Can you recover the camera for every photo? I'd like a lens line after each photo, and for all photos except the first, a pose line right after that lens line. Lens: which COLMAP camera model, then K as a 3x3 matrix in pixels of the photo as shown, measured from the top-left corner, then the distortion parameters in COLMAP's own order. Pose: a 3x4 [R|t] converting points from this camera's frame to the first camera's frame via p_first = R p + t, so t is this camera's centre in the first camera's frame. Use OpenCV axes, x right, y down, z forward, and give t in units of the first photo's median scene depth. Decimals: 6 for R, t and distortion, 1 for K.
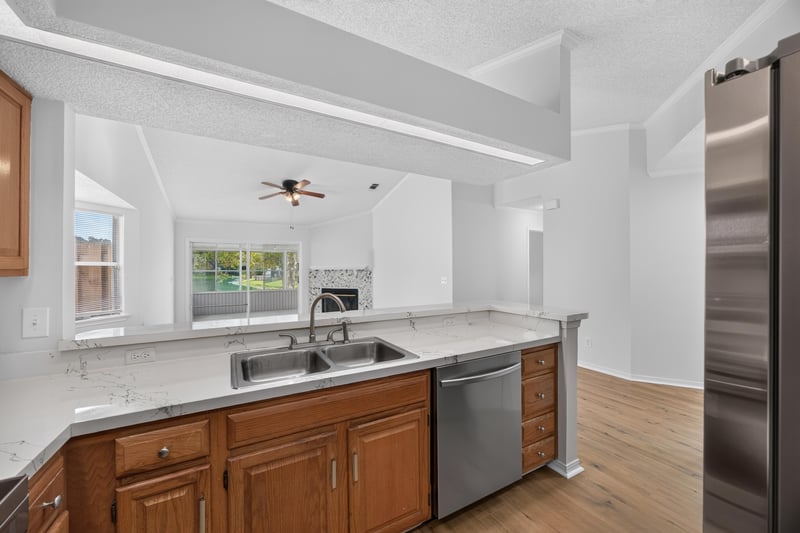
lens RADIAL K [[307.4, 0, 397.5], [0, 307.4, 264.2], [0, 0, 1]] dist [-0.025814, 0.000152]
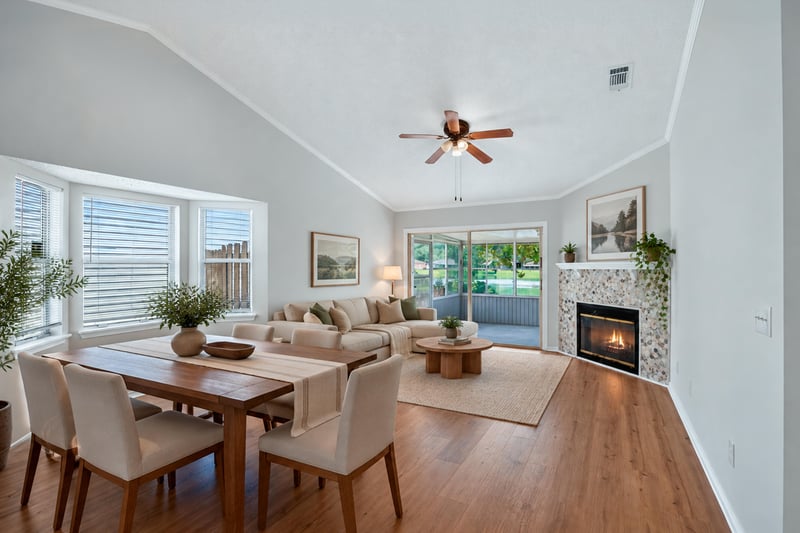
lens RADIAL K [[369.7, 0, 400.7], [0, 369.7, 264.3], [0, 0, 1]] dist [0.000982, 0.000051]
pose [[0.522097, 0.002723, -0.852882, 0.165319], [0.005854, 0.999960, 0.006777, 0.003126], [0.852866, -0.008531, 0.522060, 0.386257]]
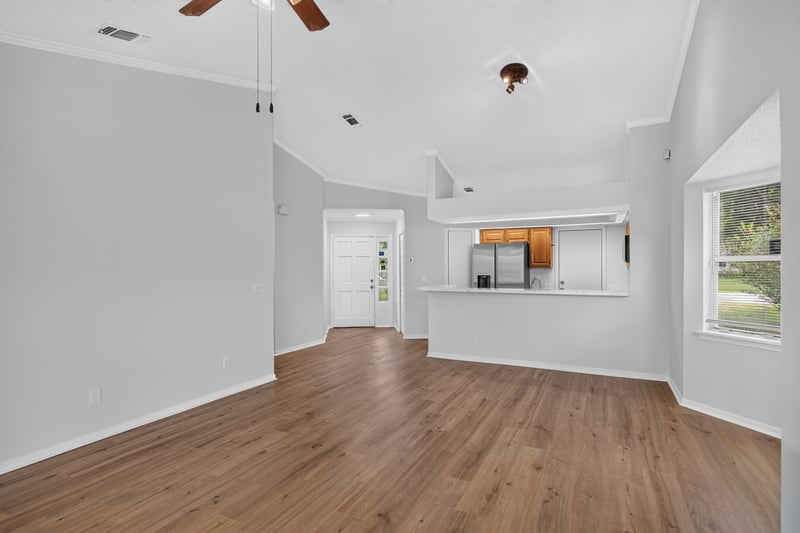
lens RADIAL K [[403.8, 0, 400.0], [0, 403.8, 266.5], [0, 0, 1]] dist [-0.003014, 0.000248]
pose [[-0.558251, 0.009765, 0.829615, -0.509608], [0.000748, 0.999936, -0.011266, 0.011171], [-0.829672, -0.005668, -0.558222, 0.816888]]
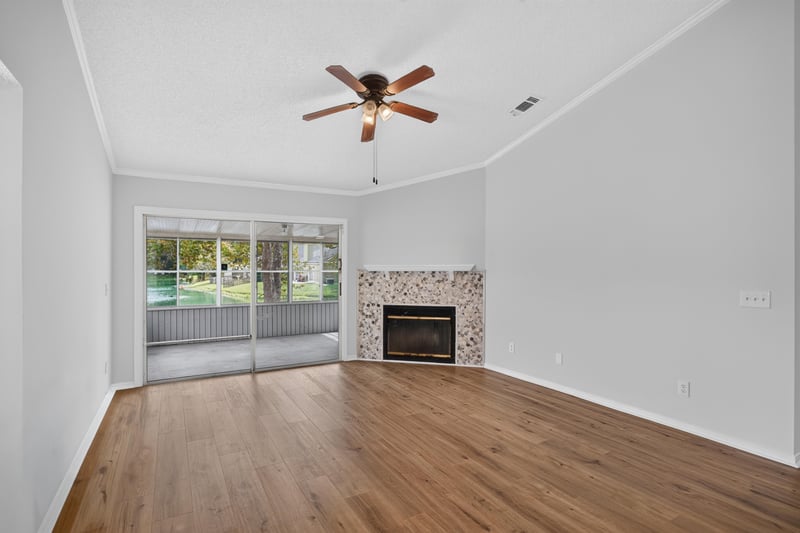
lens RADIAL K [[403.8, 0, 400.0], [0, 403.8, 266.5], [0, 0, 1]] dist [-0.003014, 0.000248]
pose [[0.999885, 0.006693, 0.013600, -0.235139], [-0.006809, 0.999941, 0.008508, 0.003758], [-0.013542, -0.008599, 0.999871, 0.286892]]
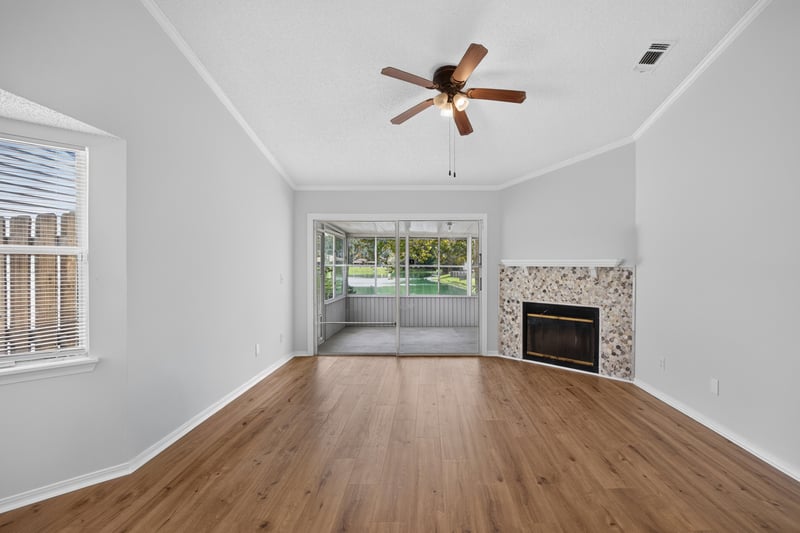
lens RADIAL K [[385.9, 0, 431.6], [0, 385.9, 261.3], [0, 0, 1]] dist [-0.001203, 0.001004]
pose [[0.879627, 0.006837, -0.475615, -0.073201], [-0.002809, 0.999954, 0.009180, 0.004056], [0.475656, -0.006739, 0.879606, 0.356986]]
